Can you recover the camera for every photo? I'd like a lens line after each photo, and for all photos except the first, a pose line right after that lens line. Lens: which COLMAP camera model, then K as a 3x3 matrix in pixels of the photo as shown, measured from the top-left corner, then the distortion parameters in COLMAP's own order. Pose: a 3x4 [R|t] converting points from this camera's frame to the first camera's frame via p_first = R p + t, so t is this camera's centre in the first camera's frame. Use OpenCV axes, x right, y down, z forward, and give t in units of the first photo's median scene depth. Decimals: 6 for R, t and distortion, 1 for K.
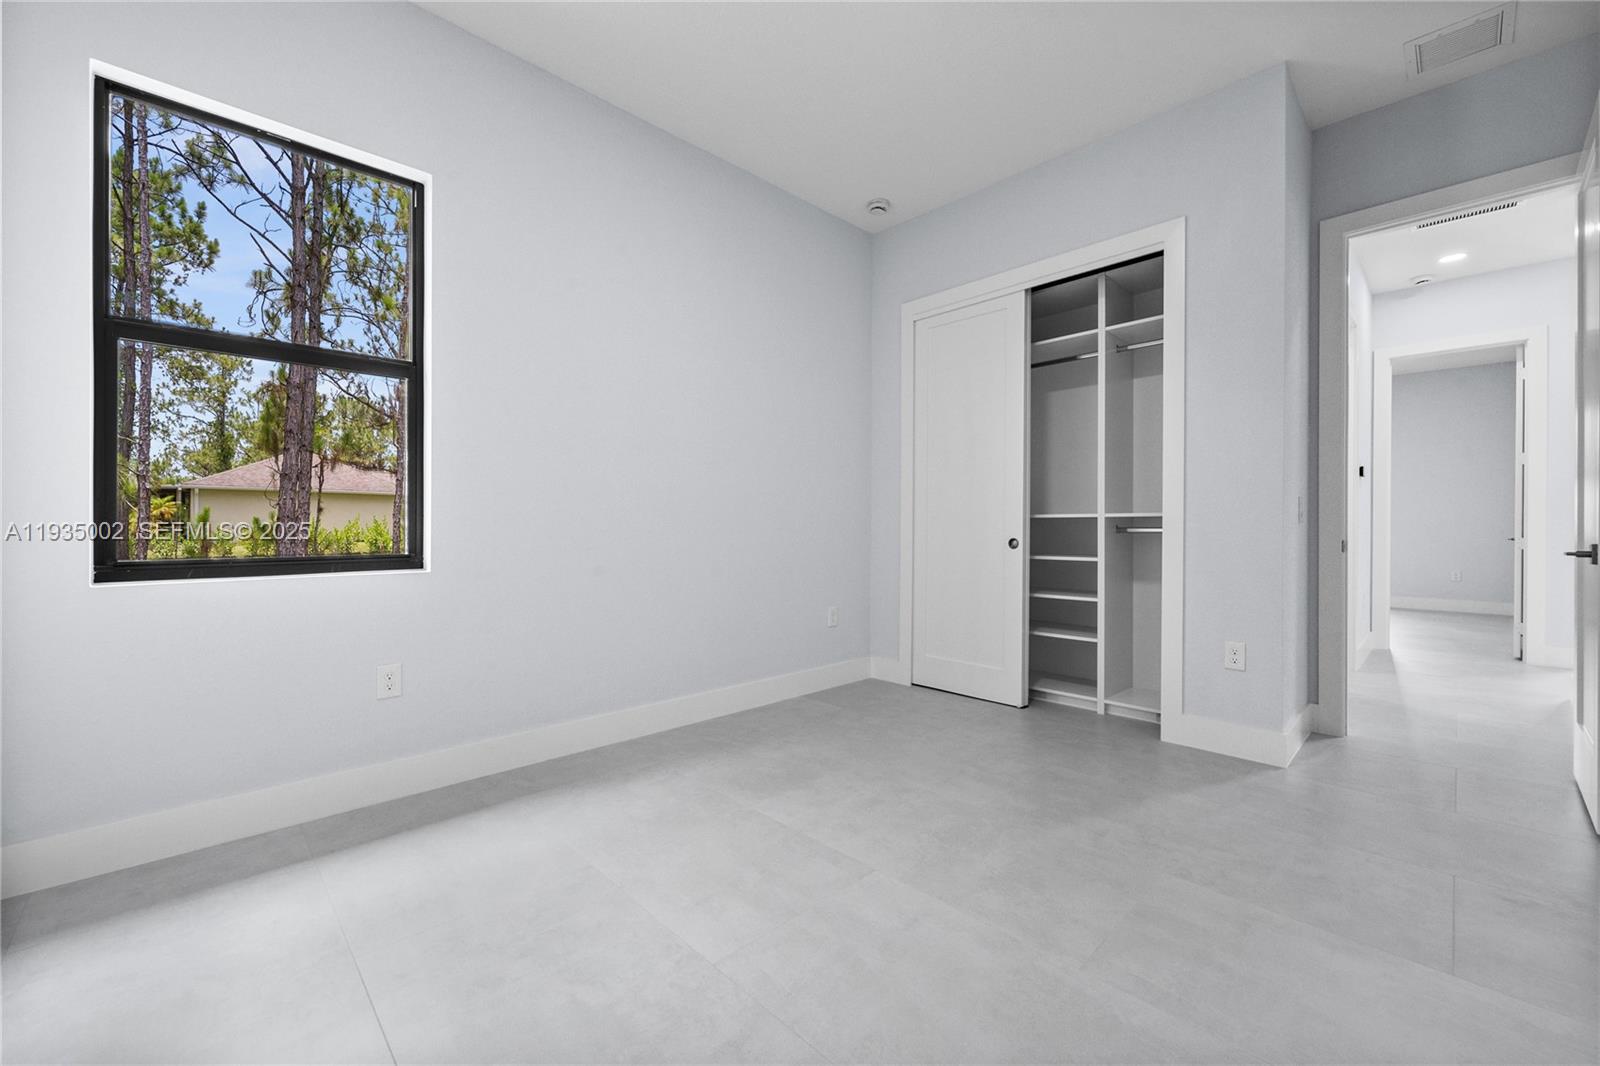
lens RADIAL K [[634.8, 0, 793.5], [0, 634.8, 532.7], [0, 0, 1]] dist [-0.000635, 0.000116]
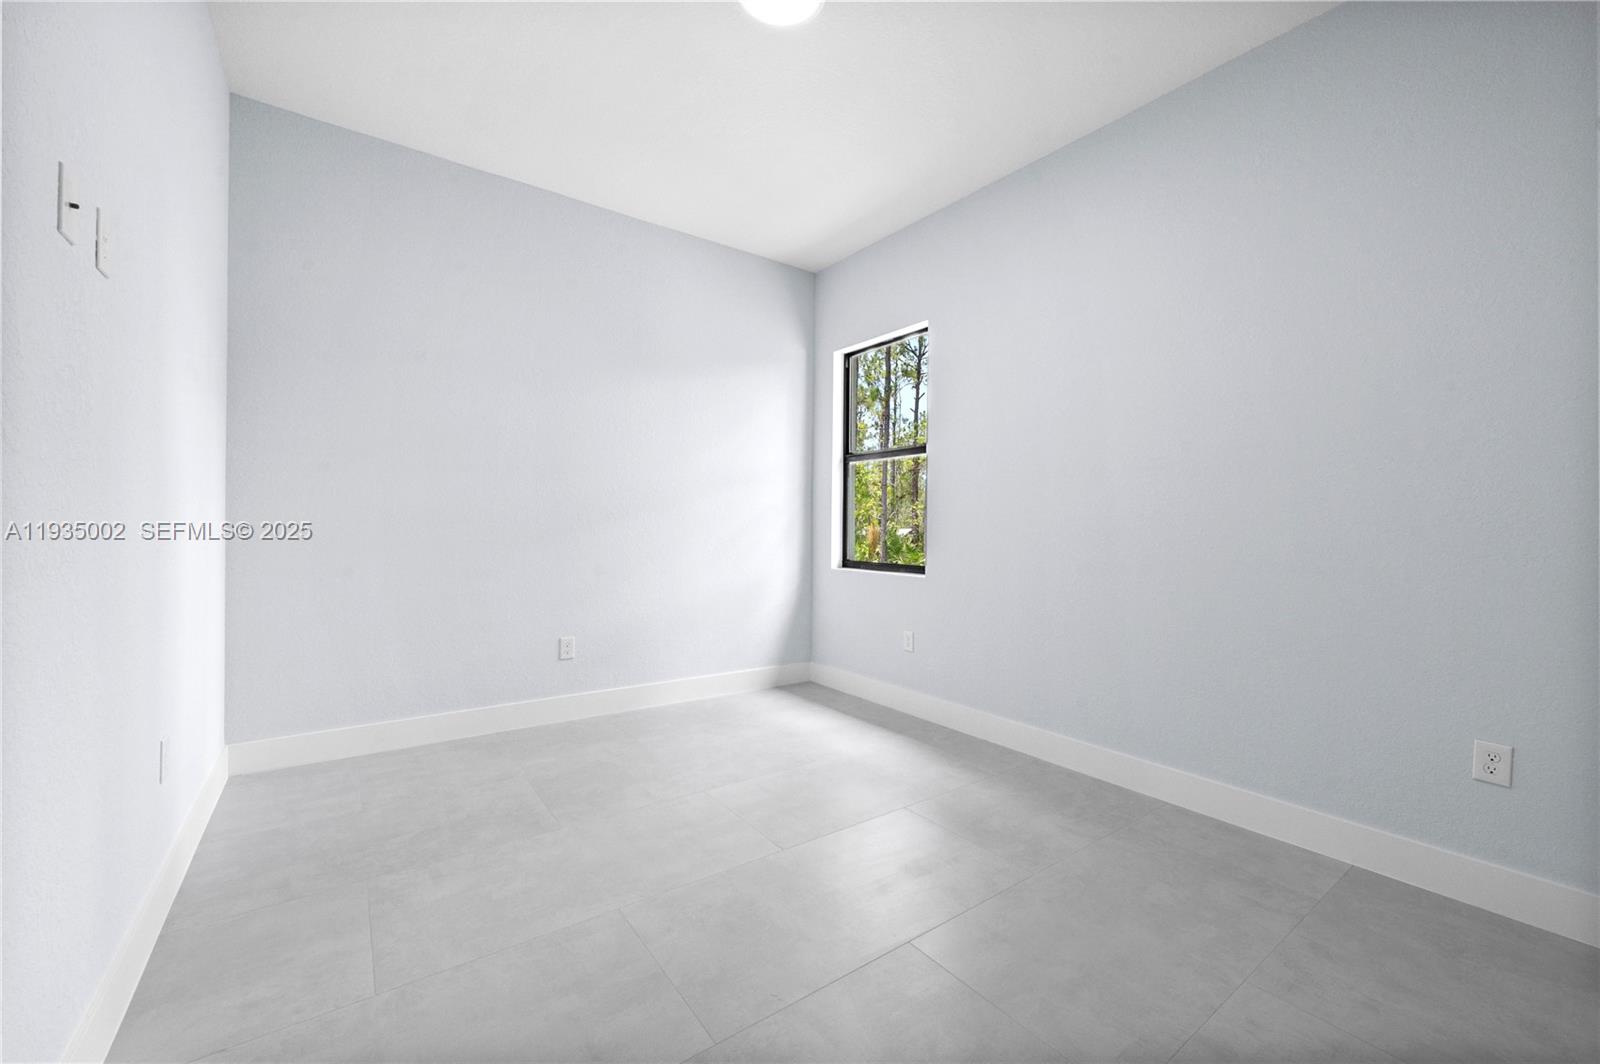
lens RADIAL K [[634.8, 0, 793.5], [0, 634.8, 531.7], [0, 0, 1]] dist [-0.000635, 0.000116]
pose [[-0.158711, -0.001806, -0.987323, 0.920243], [-0.018141, 0.999835, 0.001087, -0.041705], [0.987158, 0.018084, -0.158717, 0.851097]]
